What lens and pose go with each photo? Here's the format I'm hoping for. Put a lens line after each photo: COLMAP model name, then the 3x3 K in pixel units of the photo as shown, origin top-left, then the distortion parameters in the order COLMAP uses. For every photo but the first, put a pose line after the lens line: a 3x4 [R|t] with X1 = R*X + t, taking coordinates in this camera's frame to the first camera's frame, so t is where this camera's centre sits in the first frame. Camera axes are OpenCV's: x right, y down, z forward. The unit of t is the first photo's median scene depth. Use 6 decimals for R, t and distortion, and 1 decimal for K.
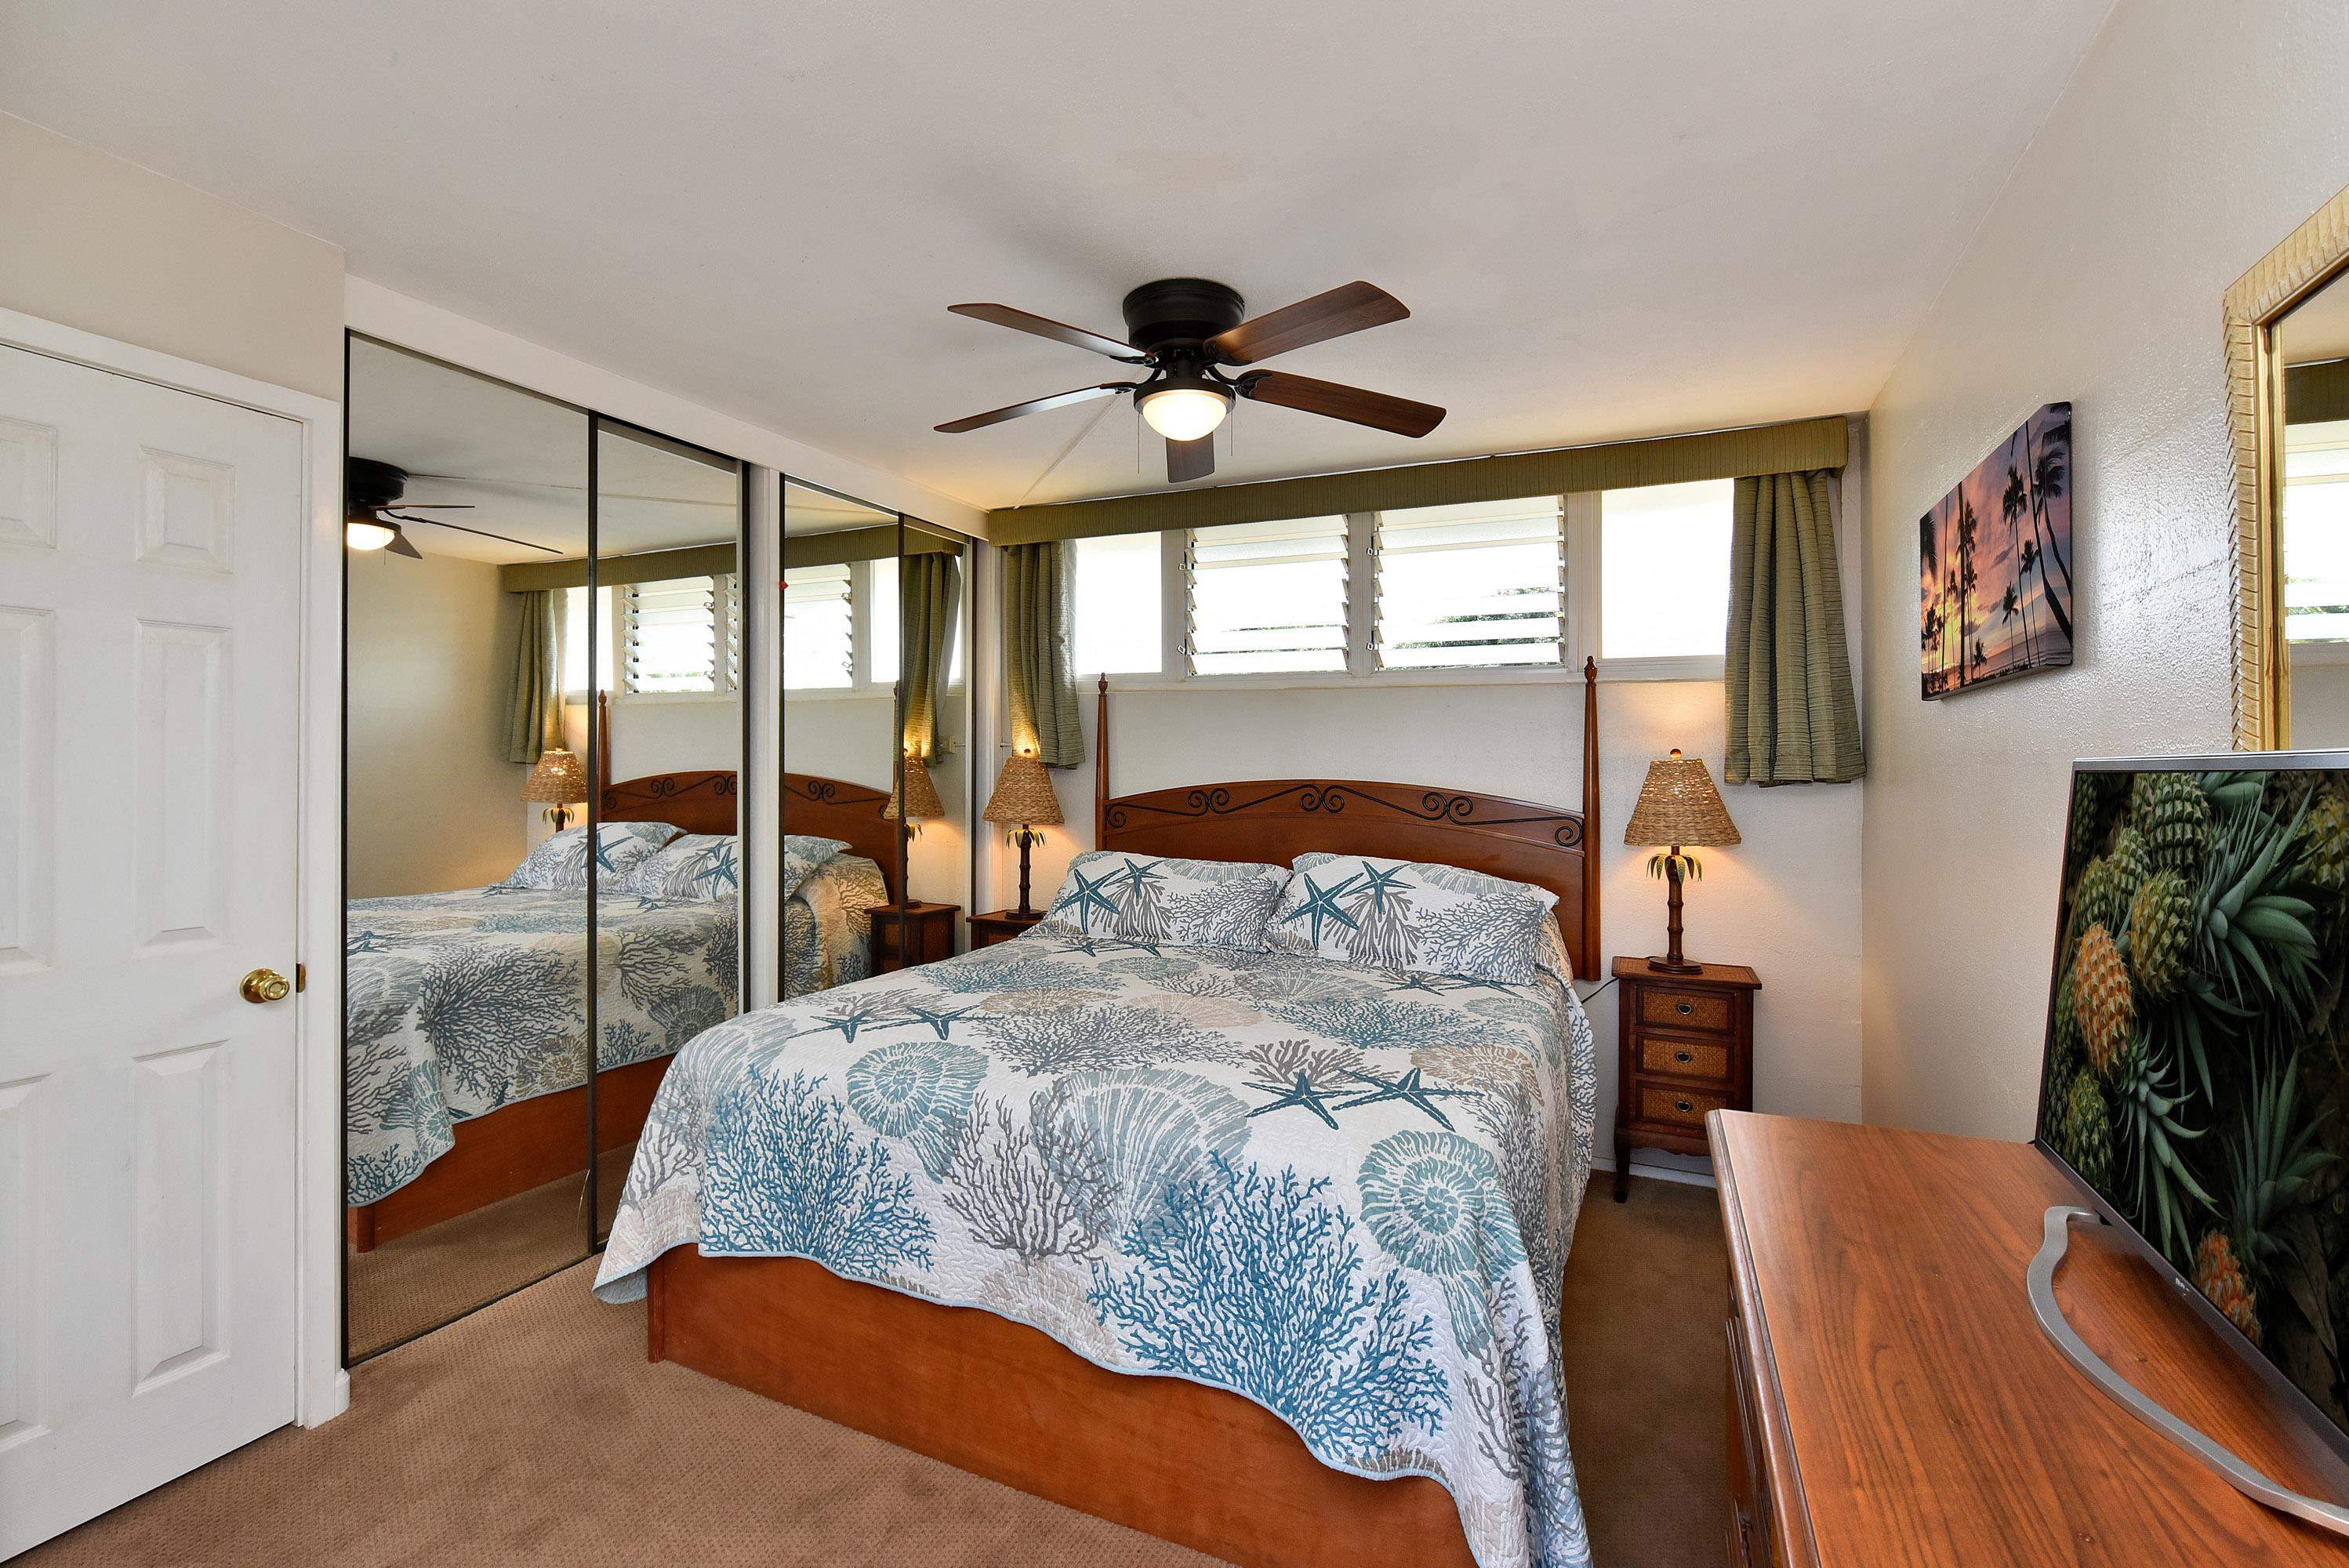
lens RADIAL K [[1103.8, 0, 1061.1], [0, 1103.8, 754.1], [0, 0, 1]] dist [-0.019233, -0.000237]
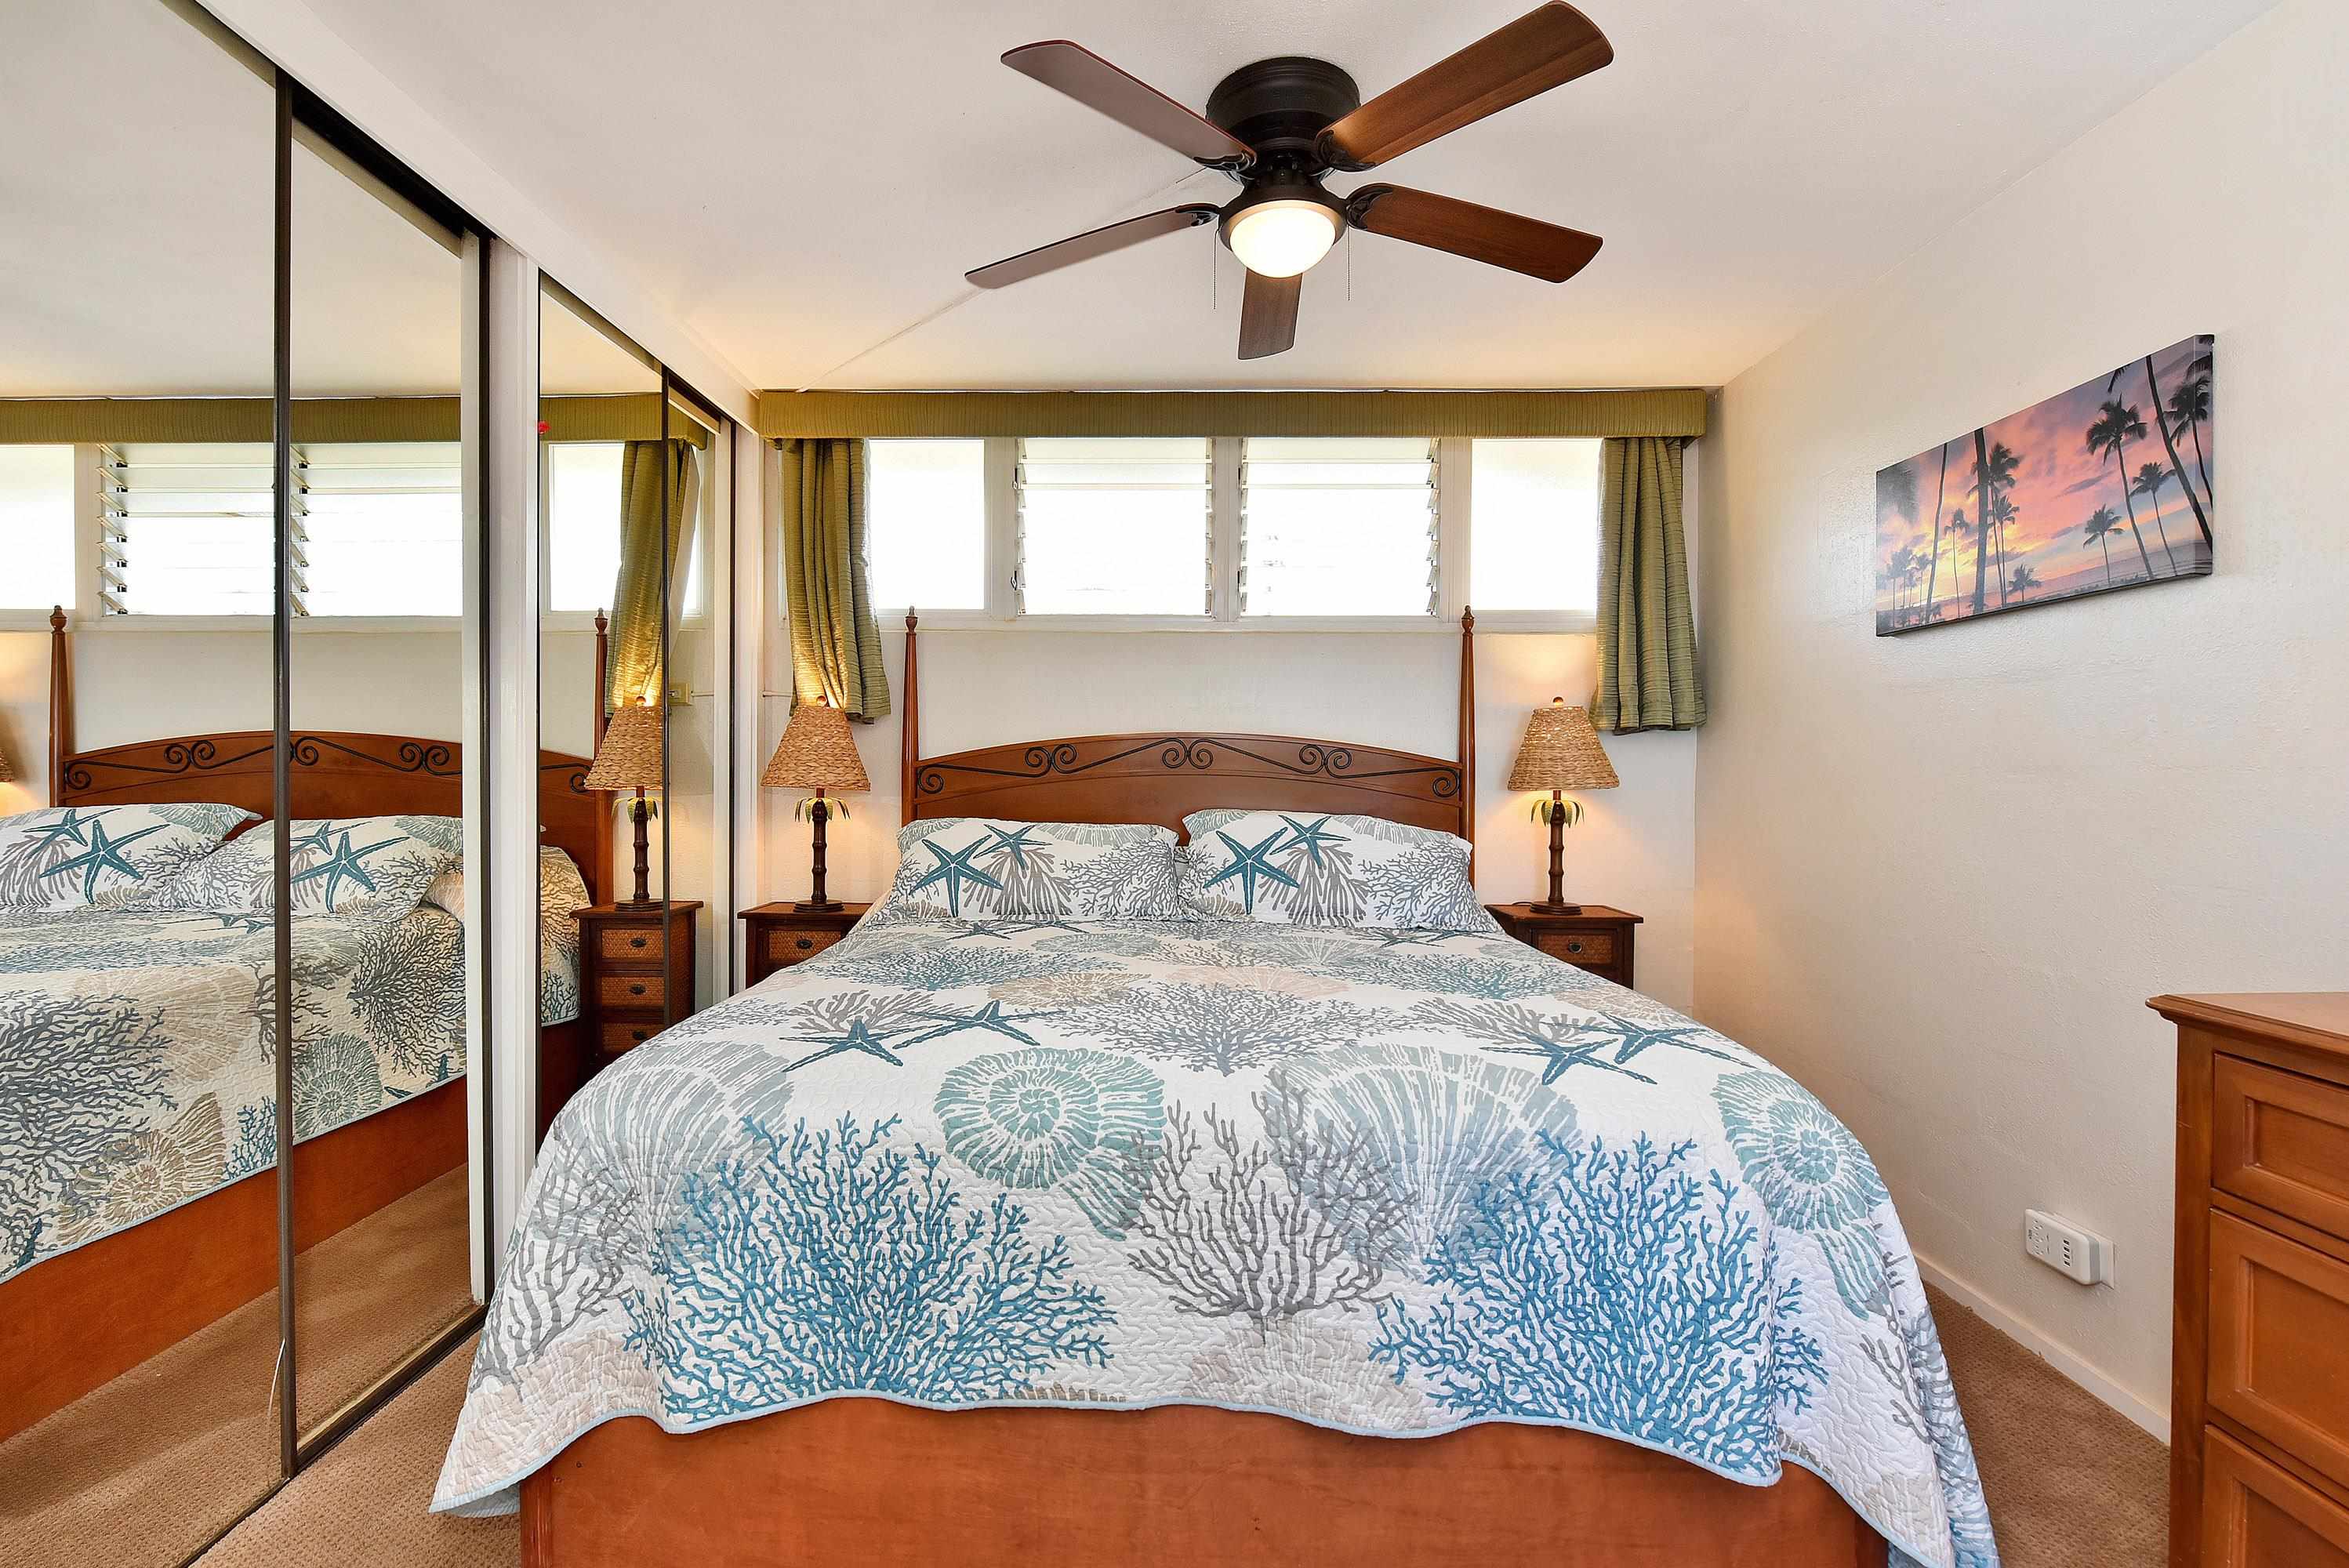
lens RADIAL K [[1157.5, 0, 1167.4], [0, 1157.5, 762.7], [0, 0, 1]] dist [-0.015088, -0.000607]
pose [[0.895725, -0.002119, 0.444603, -0.332298], [-0.003526, 0.999923, 0.011870, 0.061549], [-0.444594, -0.012200, 0.895649, 0.268590]]
